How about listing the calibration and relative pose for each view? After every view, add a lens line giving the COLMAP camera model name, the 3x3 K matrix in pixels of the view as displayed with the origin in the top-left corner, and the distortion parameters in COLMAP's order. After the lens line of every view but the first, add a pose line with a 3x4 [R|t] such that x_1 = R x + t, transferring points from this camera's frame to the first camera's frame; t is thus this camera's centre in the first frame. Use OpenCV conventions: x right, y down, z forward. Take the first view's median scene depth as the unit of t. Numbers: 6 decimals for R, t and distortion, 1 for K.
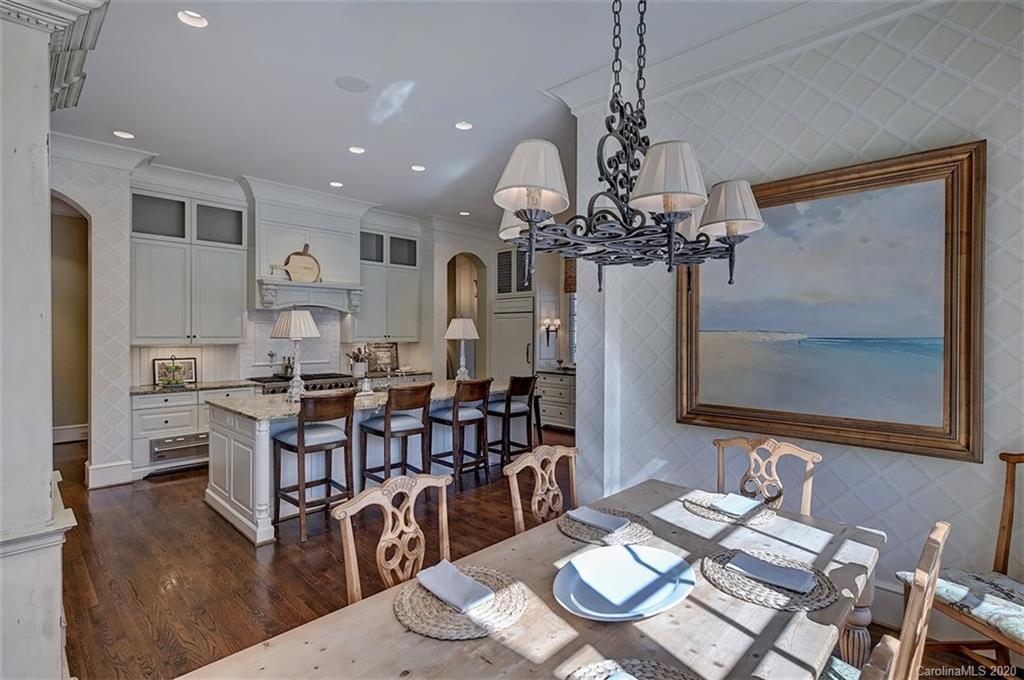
lens RADIAL K [[486.4, 0, 509.6], [0, 486.4, 338.3], [0, 0, 1]] dist [-0.001032, -0.000392]
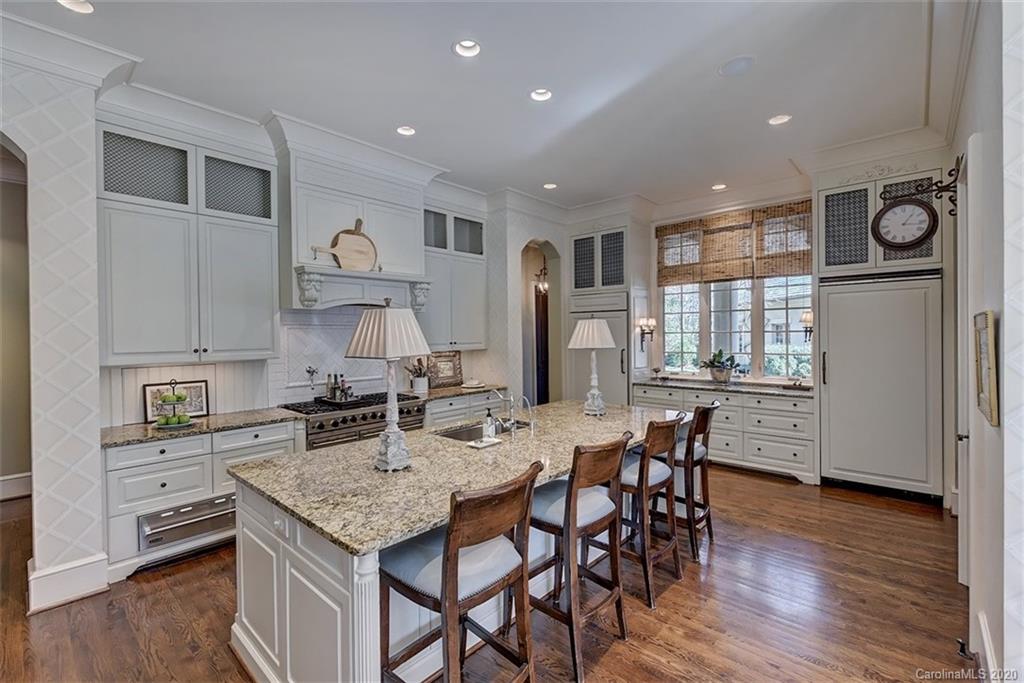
lens RADIAL K [[444.6, 0, 505.2], [0, 444.6, 340.6], [0, 0, 1]] dist [0.001107, 0.000616]
pose [[0.999621, -0.013208, 0.024169, -0.232403], [0.013024, 0.999885, 0.007767, -0.015937], [-0.024269, -0.007450, 0.999678, 0.351390]]
